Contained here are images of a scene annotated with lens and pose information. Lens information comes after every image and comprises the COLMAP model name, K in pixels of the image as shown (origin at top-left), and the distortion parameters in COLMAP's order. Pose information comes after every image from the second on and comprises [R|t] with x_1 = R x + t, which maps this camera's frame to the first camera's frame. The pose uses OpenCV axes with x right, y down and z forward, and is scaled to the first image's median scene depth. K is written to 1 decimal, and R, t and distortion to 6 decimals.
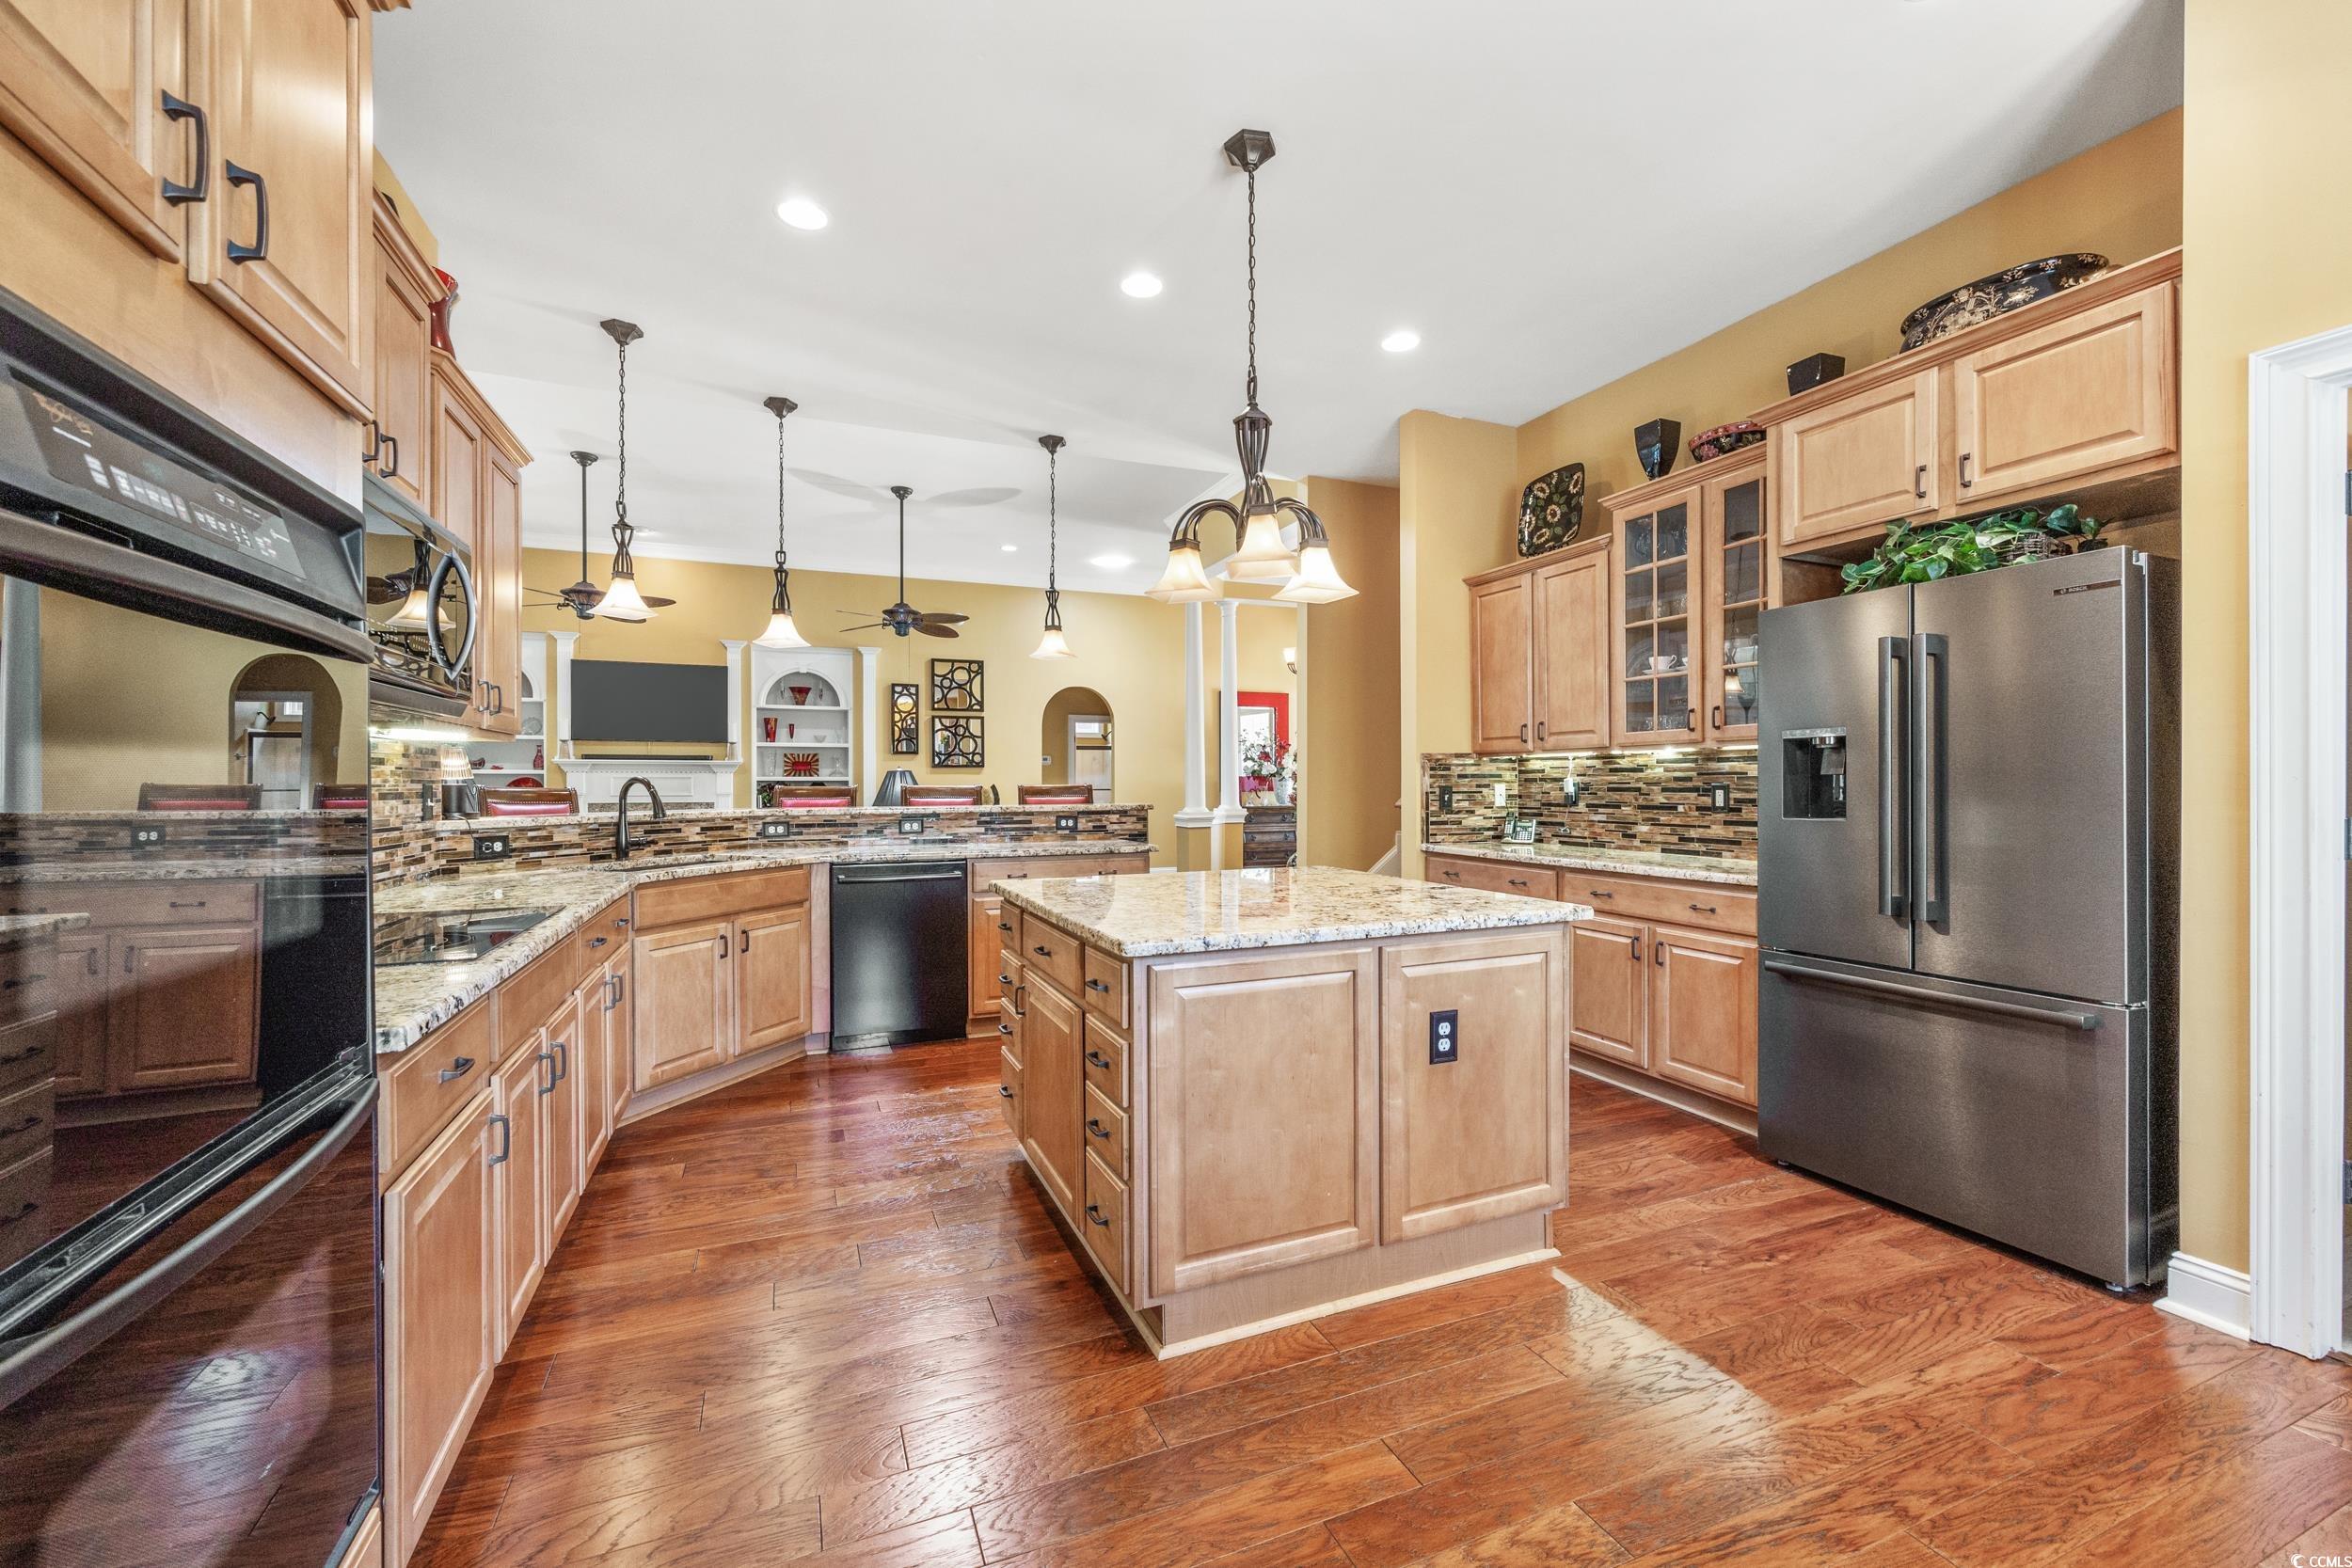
lens RADIAL K [[938.0, 0, 1173.0], [0, 938.0, 783.5], [0, 0, 1]] dist [-0.003724, 0.000554]
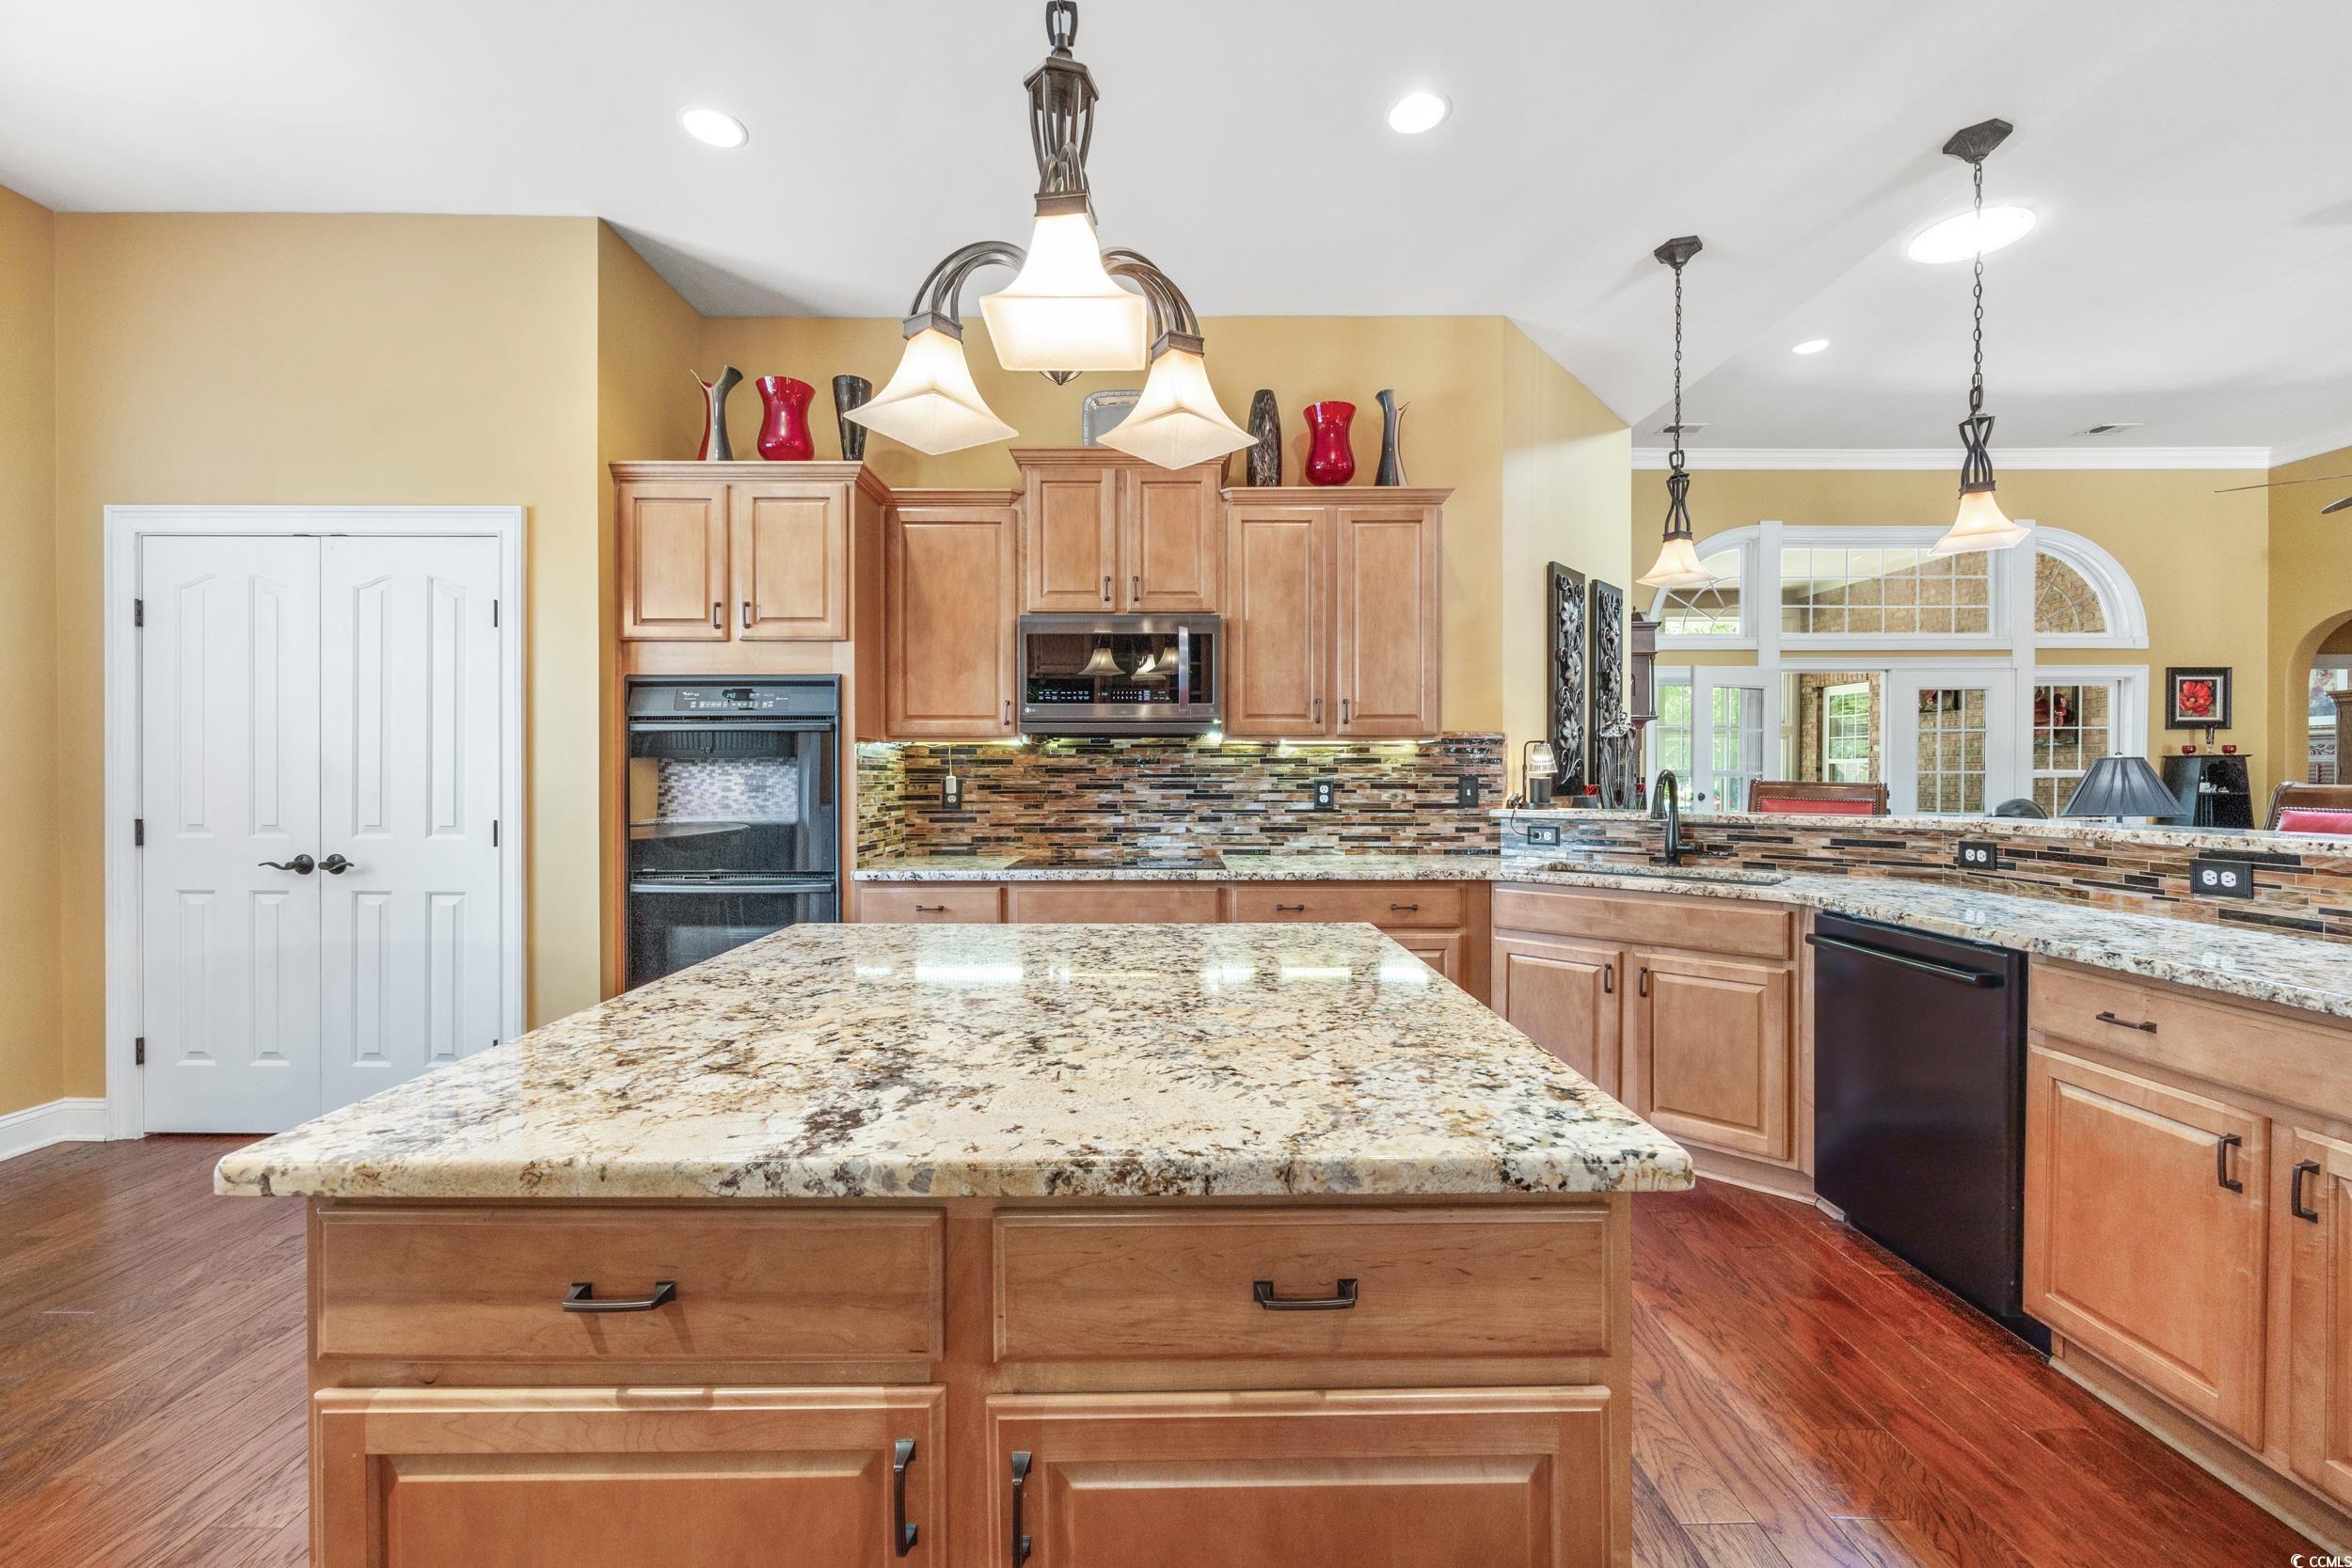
lens RADIAL K [[938.0, 0, 1171.9], [0, 938.0, 781.3], [0, 0, 1]] dist [-0.003724, 0.000554]
pose [[-0.381605, 0.008143, -0.924290, 0.293287], [0.000007, 0.999961, 0.008806, -0.003289], [0.924326, 0.003354, -0.381590, 0.671067]]
